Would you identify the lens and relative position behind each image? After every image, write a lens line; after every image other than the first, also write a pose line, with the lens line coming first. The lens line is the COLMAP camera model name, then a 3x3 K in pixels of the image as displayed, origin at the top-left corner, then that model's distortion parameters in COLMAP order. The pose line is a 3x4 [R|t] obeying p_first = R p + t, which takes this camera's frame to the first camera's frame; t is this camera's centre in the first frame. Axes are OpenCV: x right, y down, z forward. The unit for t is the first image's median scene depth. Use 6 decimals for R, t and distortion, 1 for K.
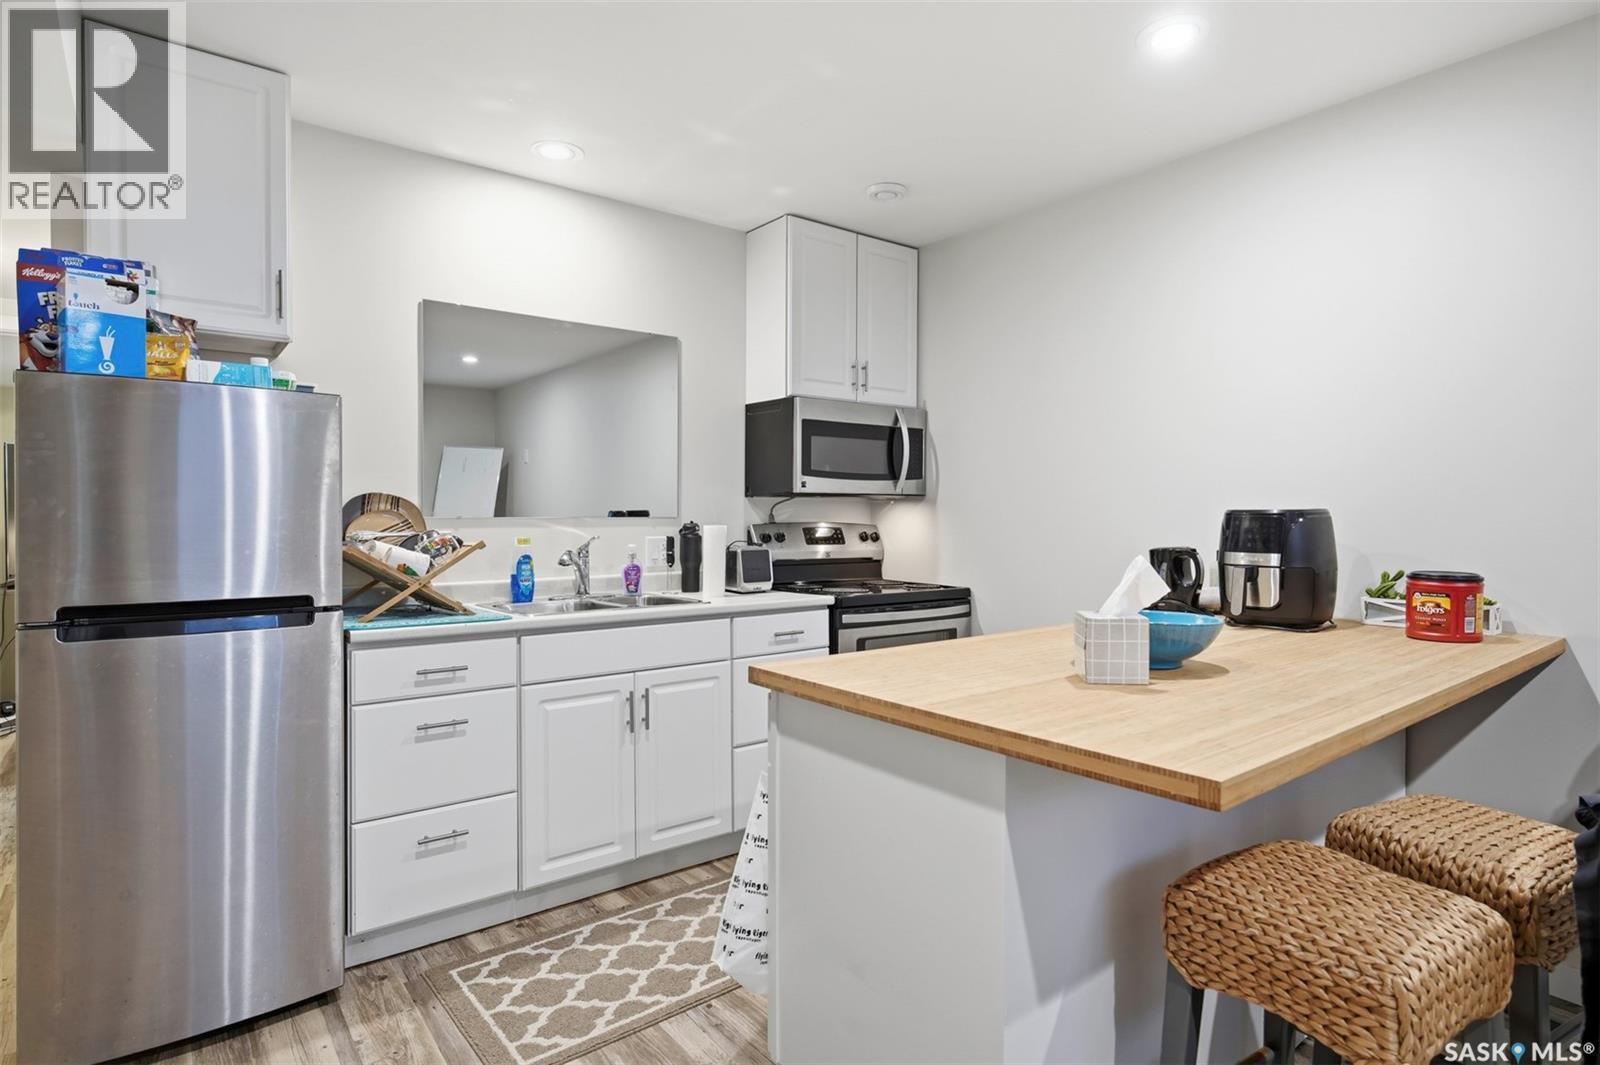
lens RADIAL K [[832.3, 0, 797.0], [0, 832.3, 527.2], [0, 0, 1]] dist [-0.011193, 0.001065]
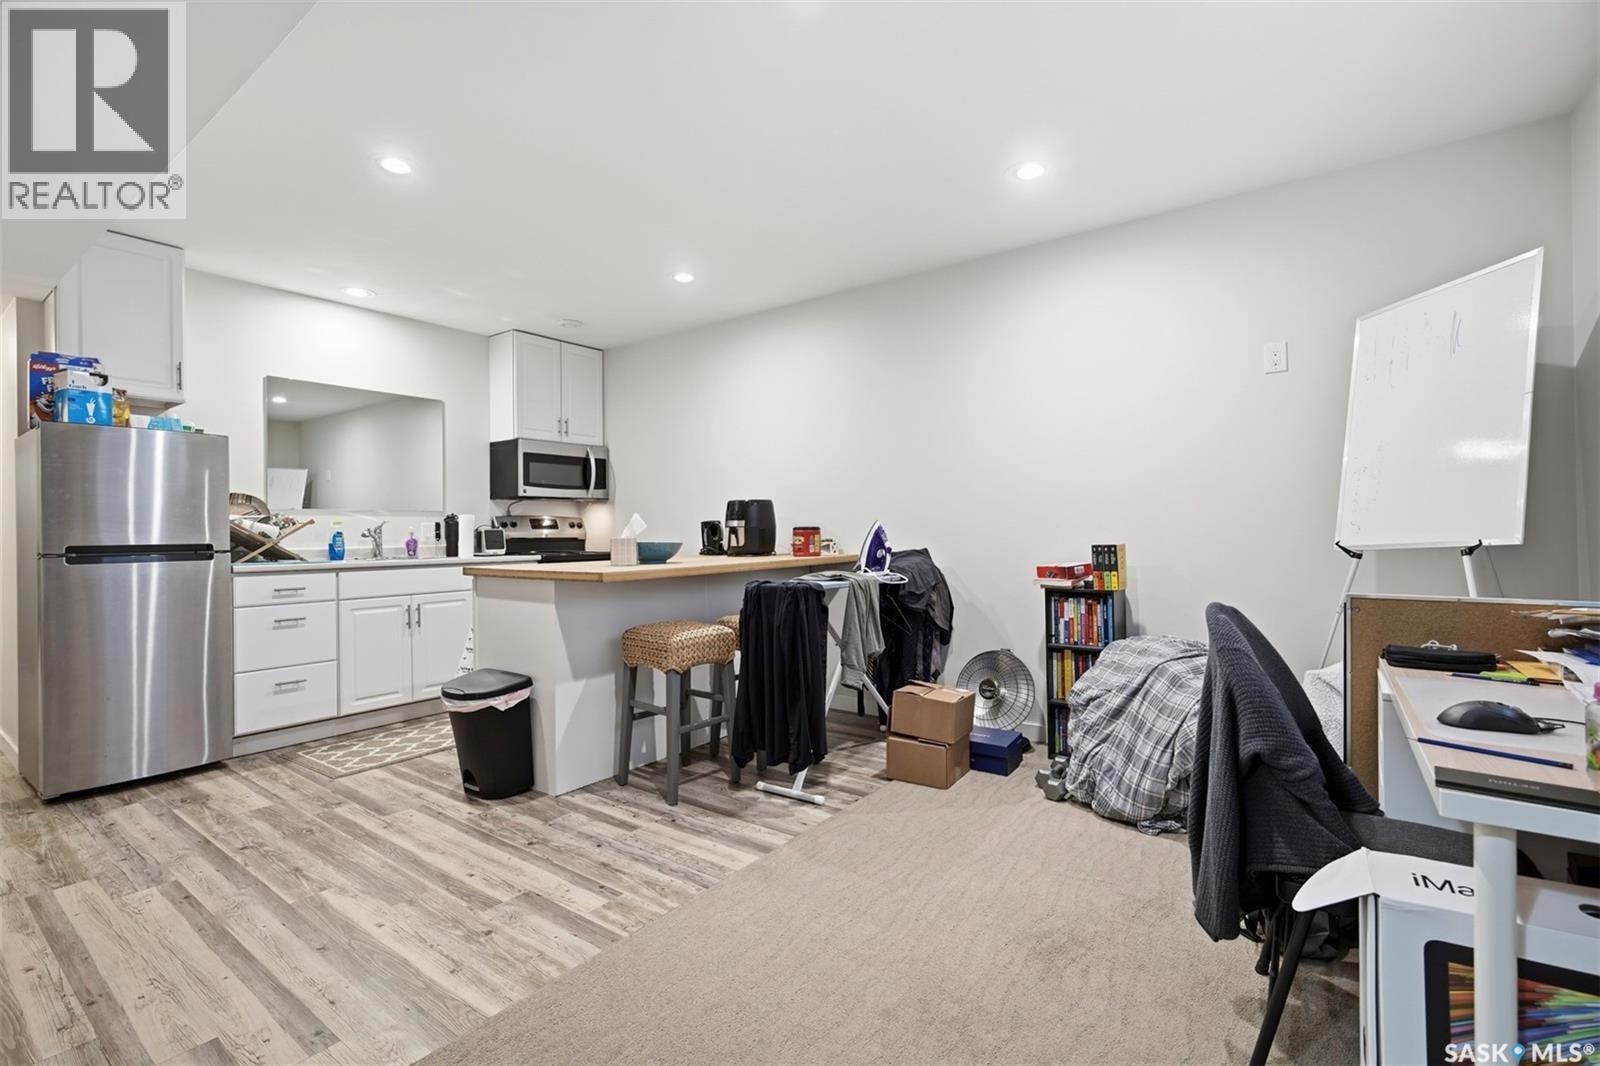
lens RADIAL K [[739.2, 0, 812.2], [0, 739.2, 534.2], [0, 0, 1]] dist [-0.002365, 0.000474]
pose [[0.961699, -0.012292, 0.273832, 0.184359], [0.016410, 0.999784, -0.012754, 0.075798], [-0.273616, 0.016759, 0.961693, -0.697965]]
